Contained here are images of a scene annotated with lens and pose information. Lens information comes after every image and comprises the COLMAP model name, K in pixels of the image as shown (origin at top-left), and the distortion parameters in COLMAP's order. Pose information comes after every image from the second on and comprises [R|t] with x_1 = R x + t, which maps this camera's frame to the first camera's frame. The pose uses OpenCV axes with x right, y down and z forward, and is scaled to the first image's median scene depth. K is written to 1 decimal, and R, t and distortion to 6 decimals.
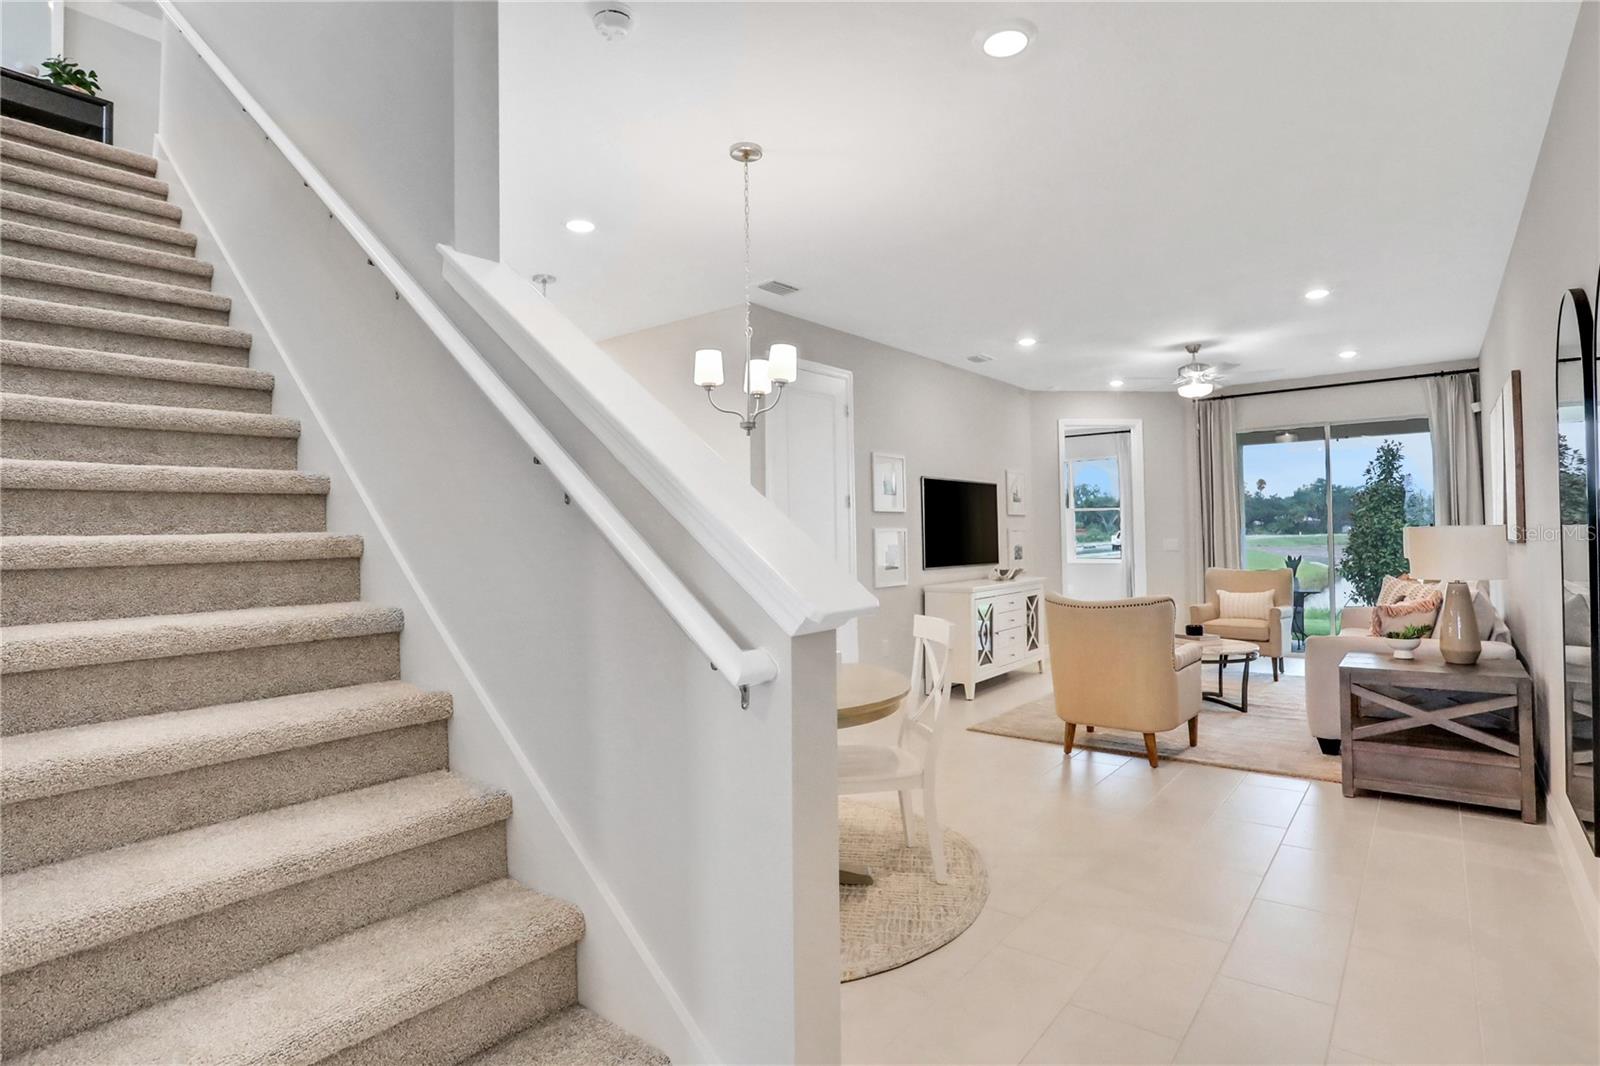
lens RADIAL K [[823.8, 0, 800.9], [0, 823.8, 523.3], [0, 0, 1]] dist [-0.067454, 0.036177]
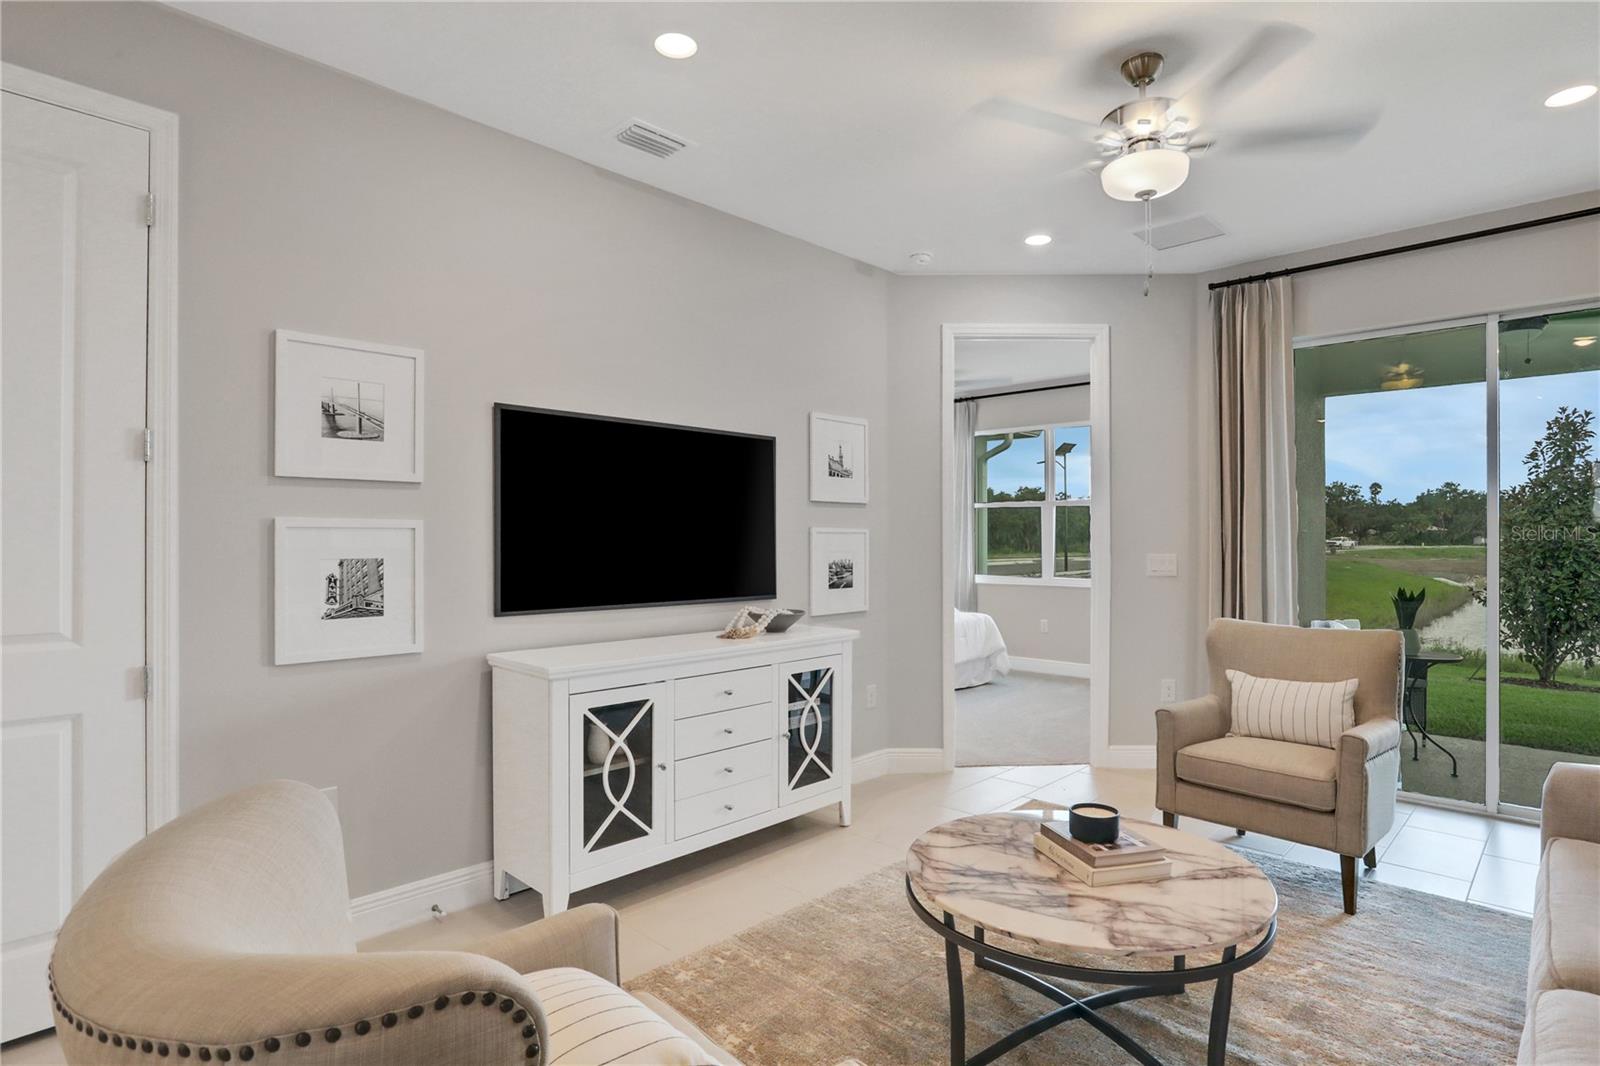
lens RADIAL K [[839.6, 0, 804.7], [0, 839.6, 536.2], [0, 0, 1]] dist [-0.076491, 0.040440]
pose [[0.995297, 0.016874, -0.095387, 0.355020], [-0.015470, 0.999761, 0.015438, 0.004673], [0.095625, -0.013890, 0.995321, 0.575480]]
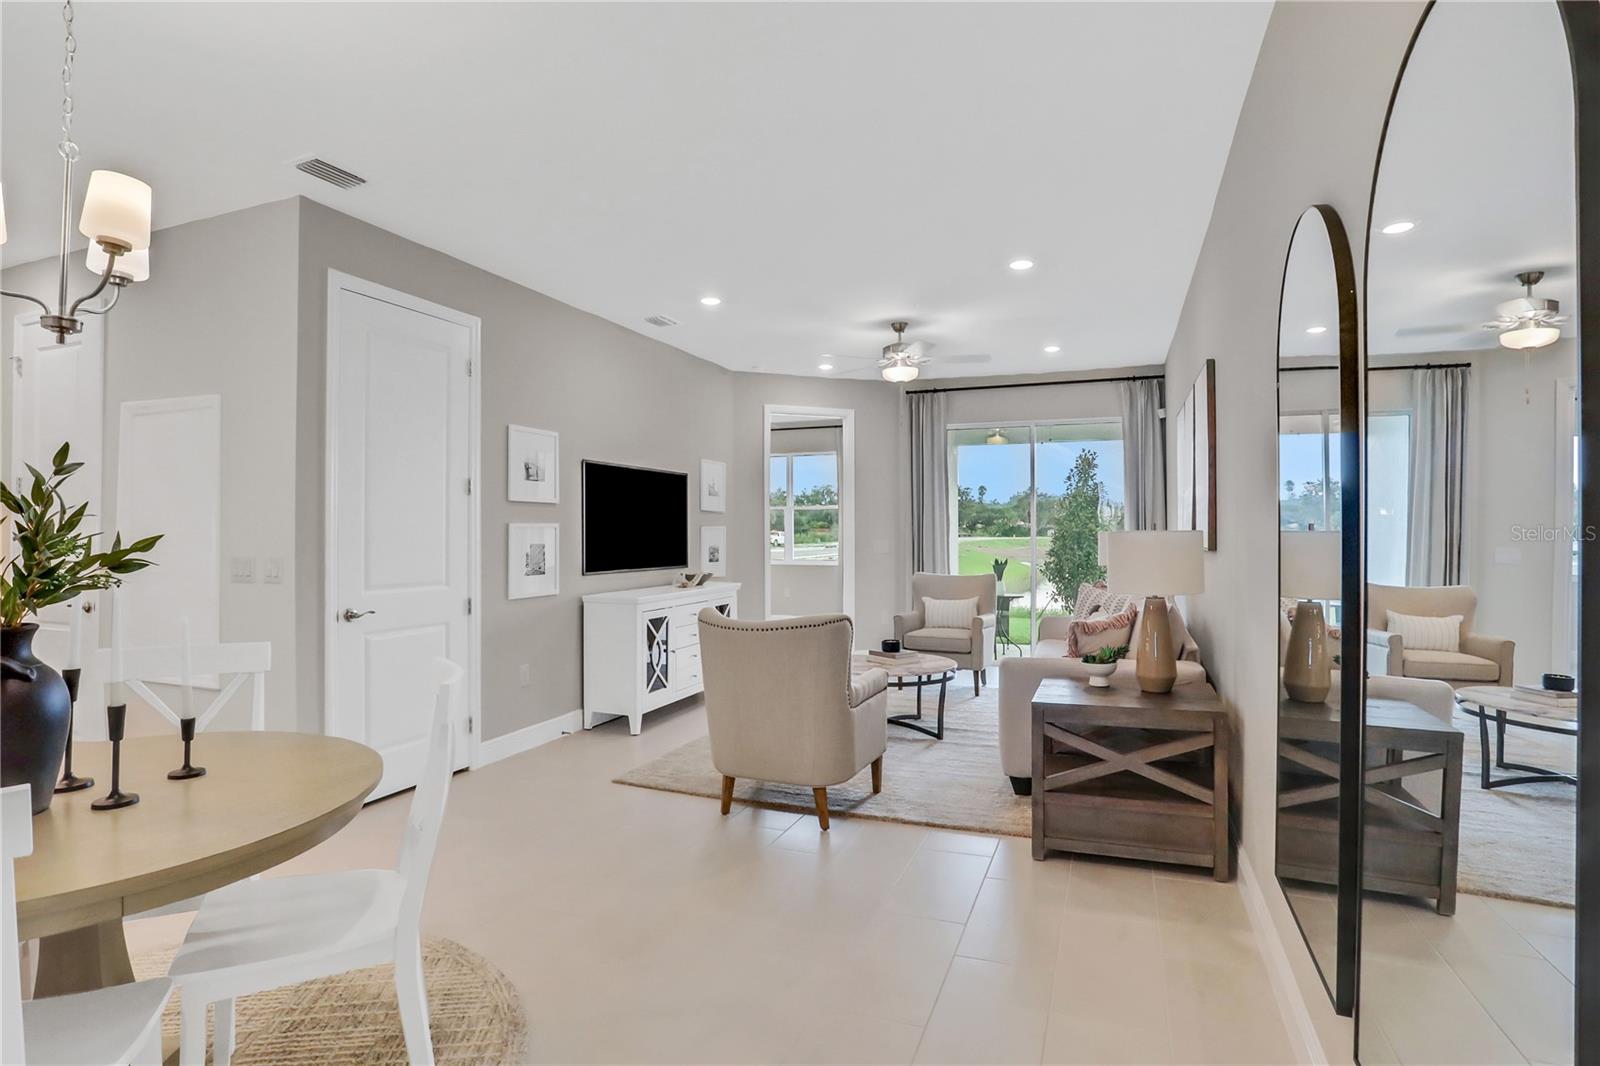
lens RADIAL K [[826.0, 0, 826.7], [0, 826.0, 523.8], [0, 0, 1]] dist [-0.069683, 0.030898]
pose [[0.946300, 0.017421, 0.322819, 0.118099], [-0.018680, 0.999825, 0.000802, 0.000932], [-0.322749, -0.006789, 0.946460, 0.165373]]
